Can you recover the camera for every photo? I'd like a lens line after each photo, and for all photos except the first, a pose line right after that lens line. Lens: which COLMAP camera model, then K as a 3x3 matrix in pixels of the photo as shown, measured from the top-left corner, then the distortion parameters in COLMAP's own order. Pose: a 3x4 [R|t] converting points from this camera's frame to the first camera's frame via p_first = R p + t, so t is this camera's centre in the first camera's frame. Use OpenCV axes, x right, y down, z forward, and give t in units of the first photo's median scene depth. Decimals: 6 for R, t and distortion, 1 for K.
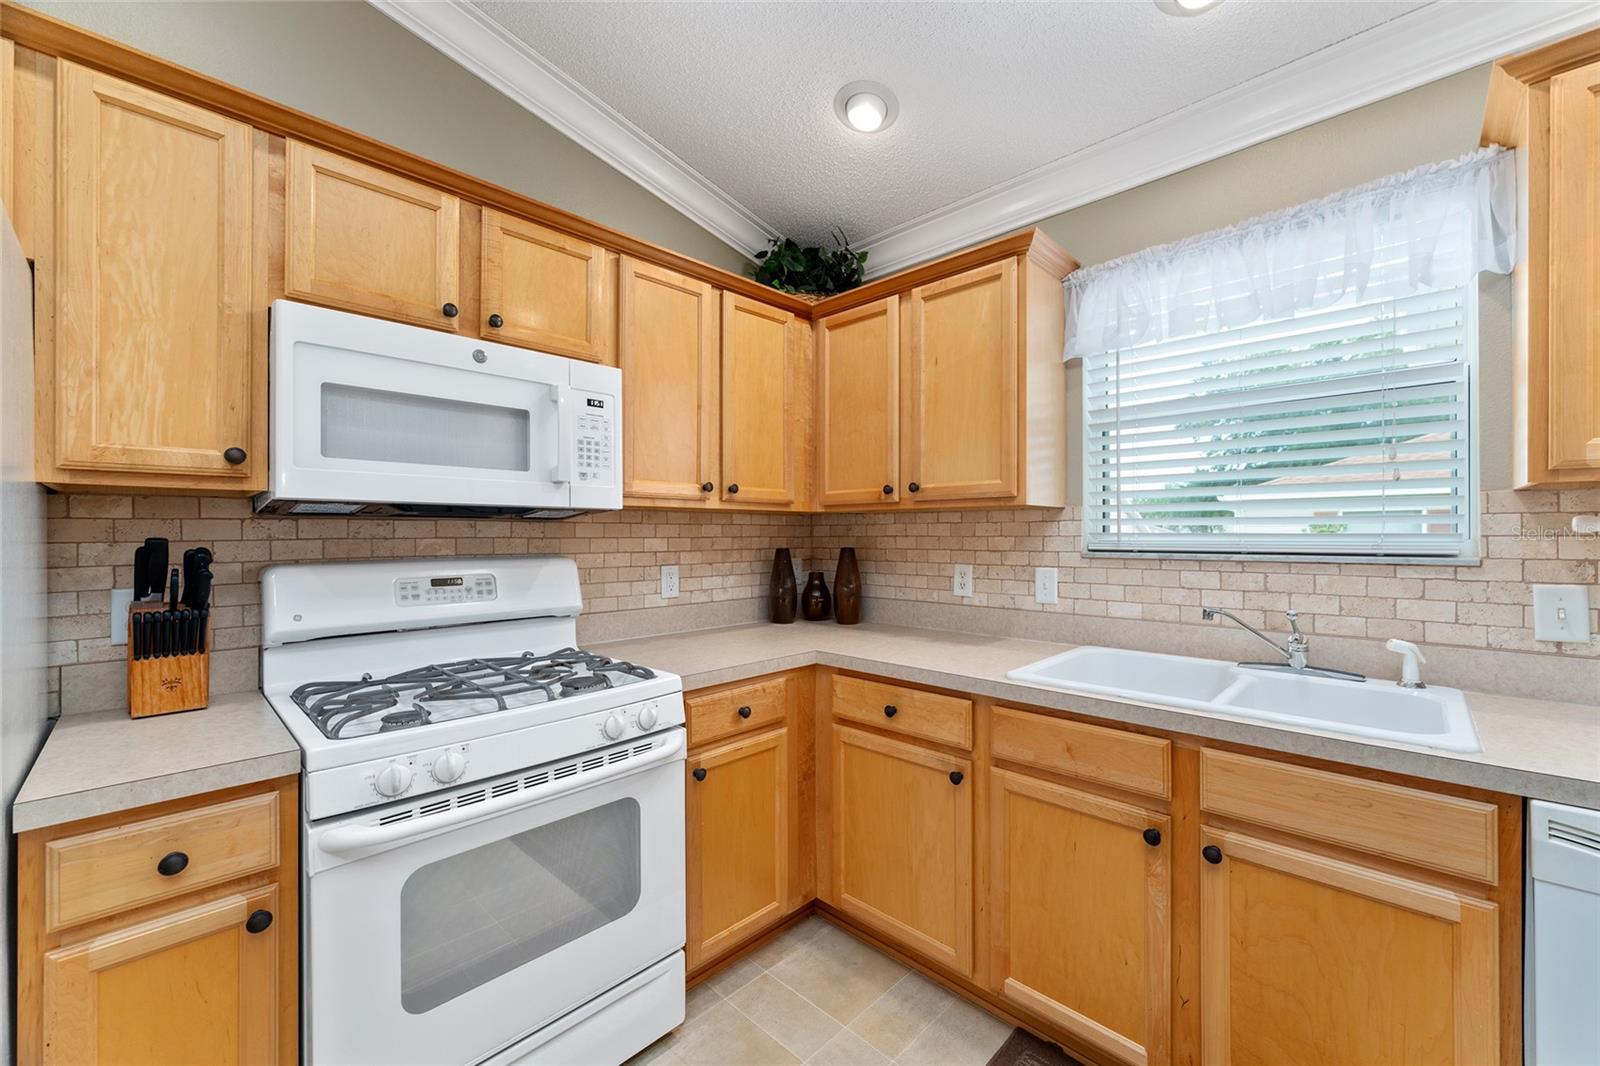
lens RADIAL K [[633.5, 0, 807.9], [0, 633.5, 536.0], [0, 0, 1]] dist [-0.000658, 0.000044]
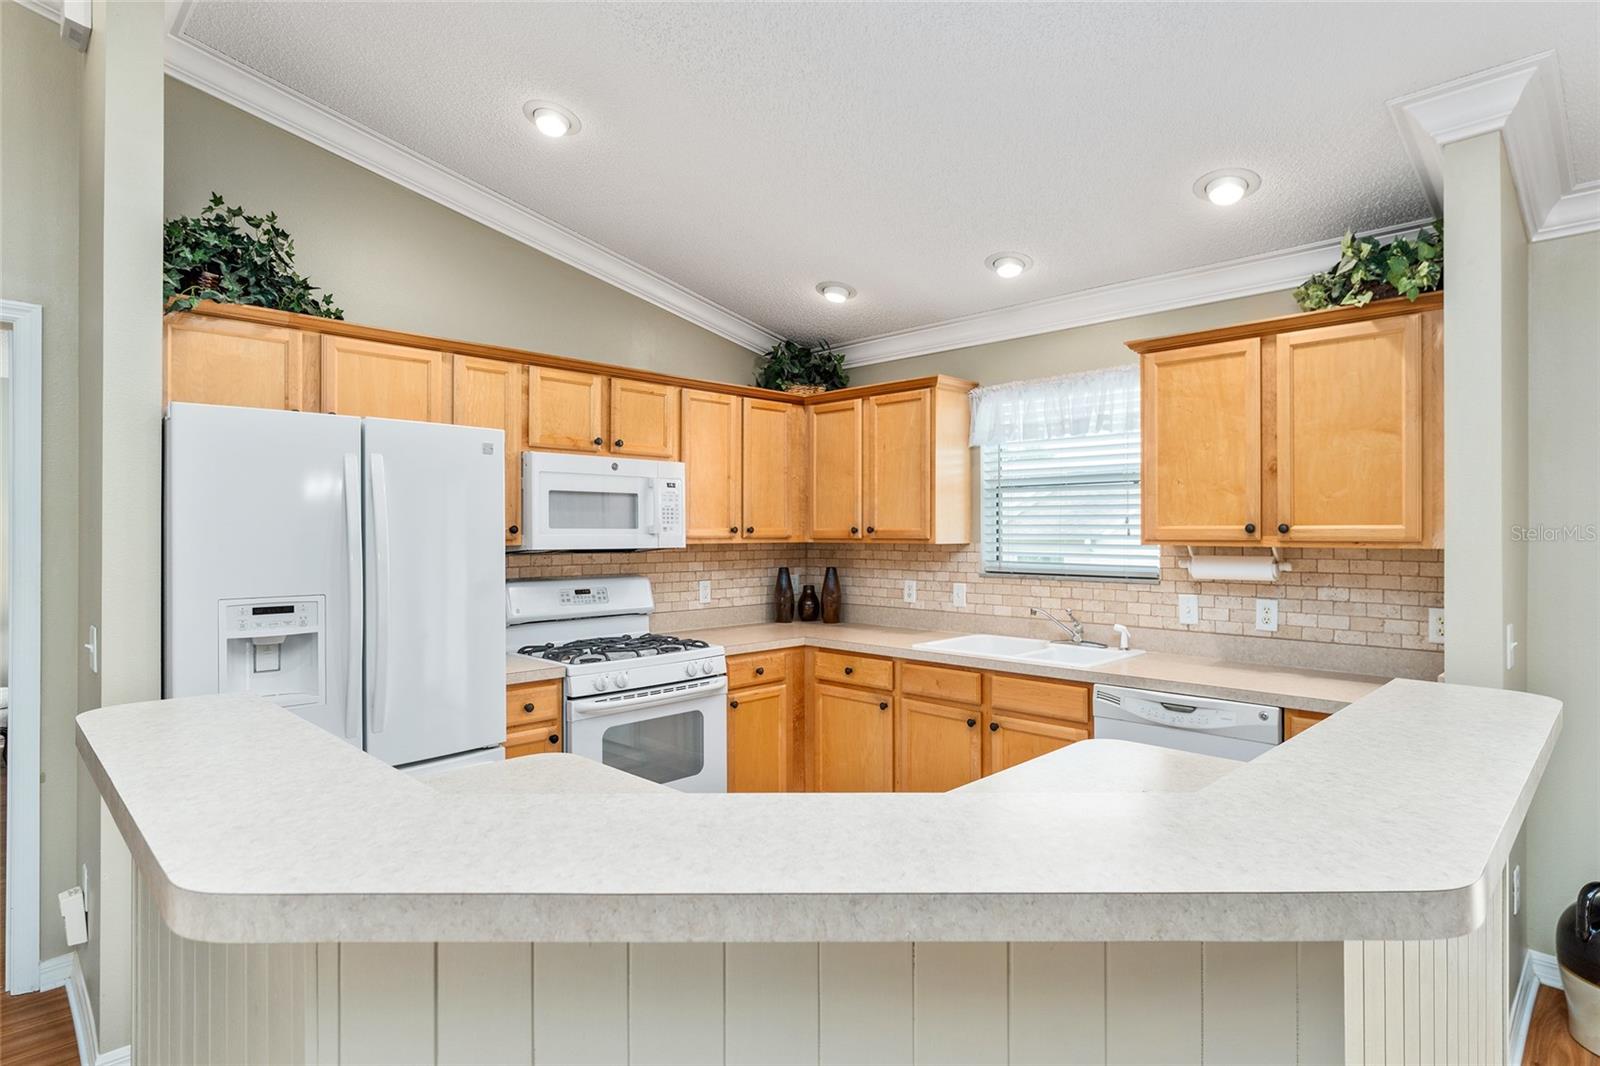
lens RADIAL K [[835.7, 0, 808.5], [0, 835.7, 534.0], [0, 0, 1]] dist [-0.001295, -0.000557]
pose [[0.999884, 0.001051, -0.015183, 0.058196], [-0.001040, 0.999999, 0.000732, -0.078718], [0.015184, -0.000716, 0.999884, -1.148497]]
